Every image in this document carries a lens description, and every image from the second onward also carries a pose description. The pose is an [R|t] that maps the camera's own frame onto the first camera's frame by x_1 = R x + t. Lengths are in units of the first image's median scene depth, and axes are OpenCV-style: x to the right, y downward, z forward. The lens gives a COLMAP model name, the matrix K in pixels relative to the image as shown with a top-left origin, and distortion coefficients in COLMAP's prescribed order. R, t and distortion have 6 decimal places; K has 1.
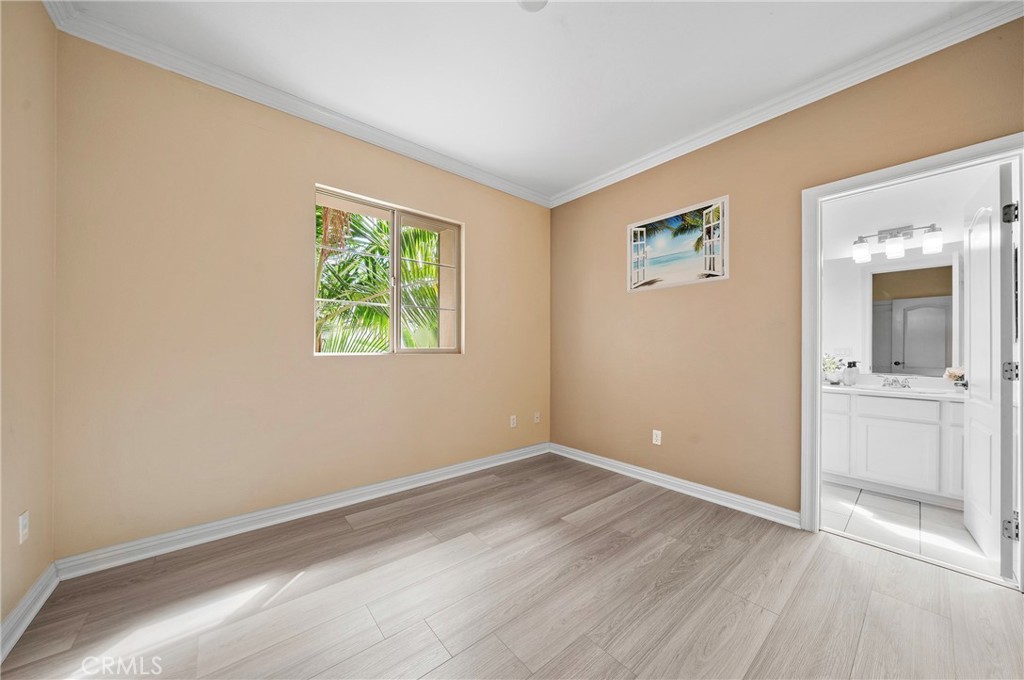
lens RADIAL K [[349.4, 0, 511.0], [0, 349.4, 343.5], [0, 0, 1]] dist [-0.001576, -0.000111]
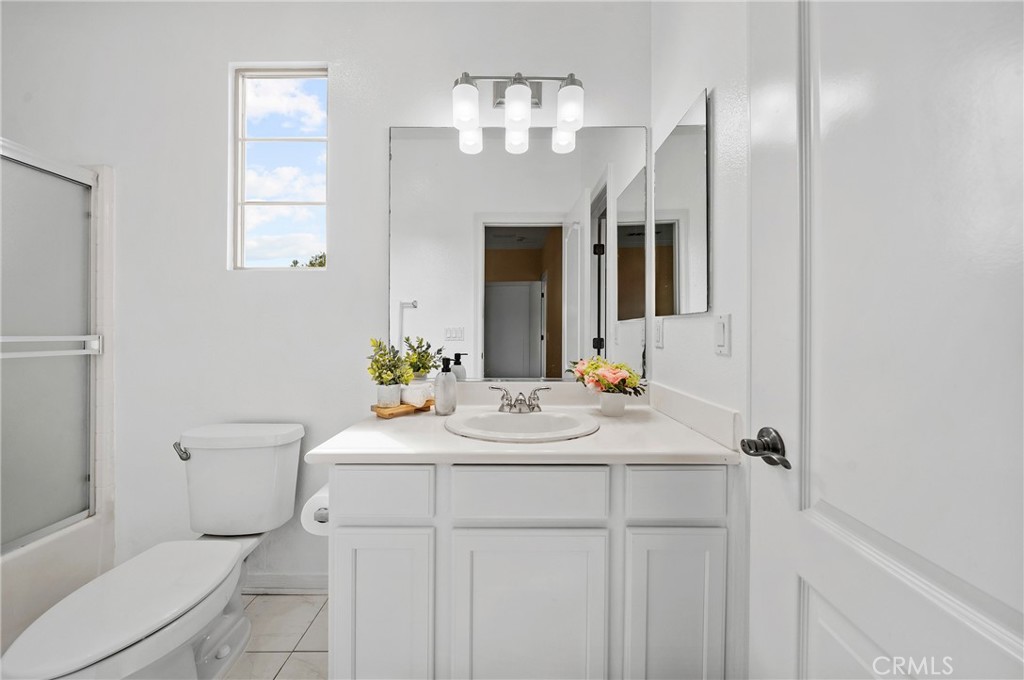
lens RADIAL K [[348.2, 0, 509.4], [0, 348.2, 337.7], [0, 0, 1]] dist [-0.002649, 0.000002]
pose [[0.640888, -0.010816, 0.767558, 0.696926], [-0.005930, 0.999801, 0.019040, 0.020130], [-0.767611, -0.016754, 0.640697, 0.671211]]
